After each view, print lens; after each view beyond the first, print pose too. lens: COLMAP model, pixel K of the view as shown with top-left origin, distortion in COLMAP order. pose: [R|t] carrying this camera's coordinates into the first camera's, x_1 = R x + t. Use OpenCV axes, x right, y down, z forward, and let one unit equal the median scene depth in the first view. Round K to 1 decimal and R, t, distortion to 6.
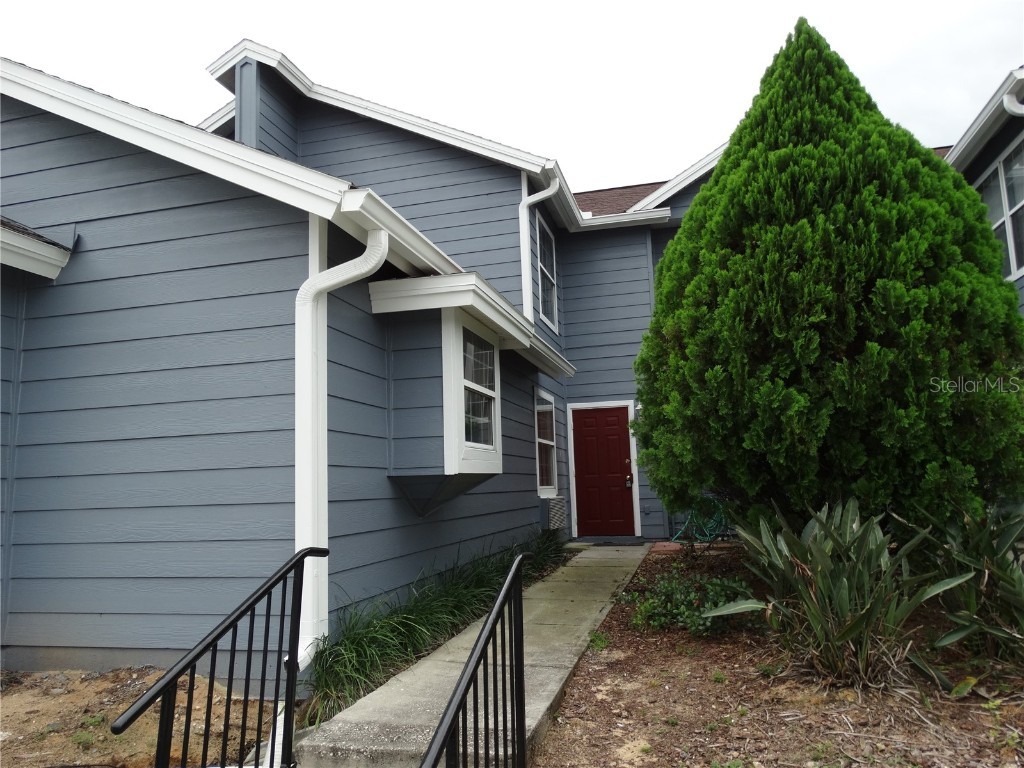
lens RADIAL K [[711.6, 0, 512.0], [0, 711.6, 384.0], [0, 0, 1]] dist [0.028416, -0.000331]
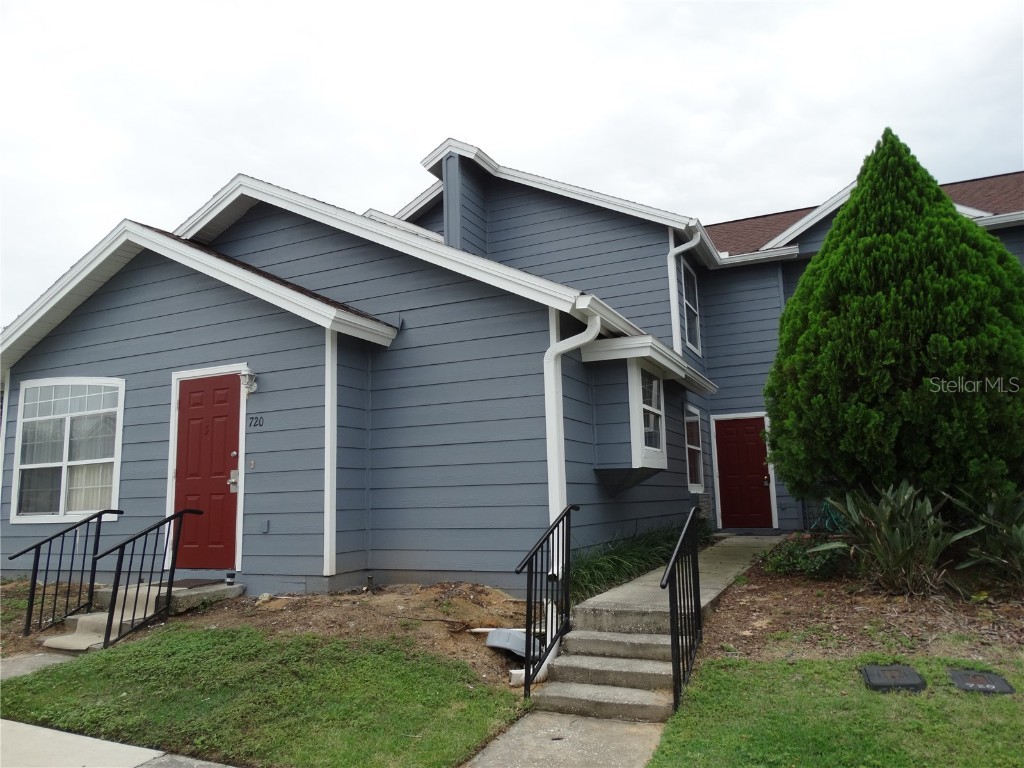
lens RADIAL K [[728.5, 0, 513.0], [0, 728.5, 380.7], [0, 0, 1]] dist [0.000783, -0.001836]
pose [[0.983974, -0.019634, -0.177227, -0.068029], [0.017219, 0.999737, -0.015156, -0.038979], [0.177478, 0.011861, 0.984053, -0.573804]]
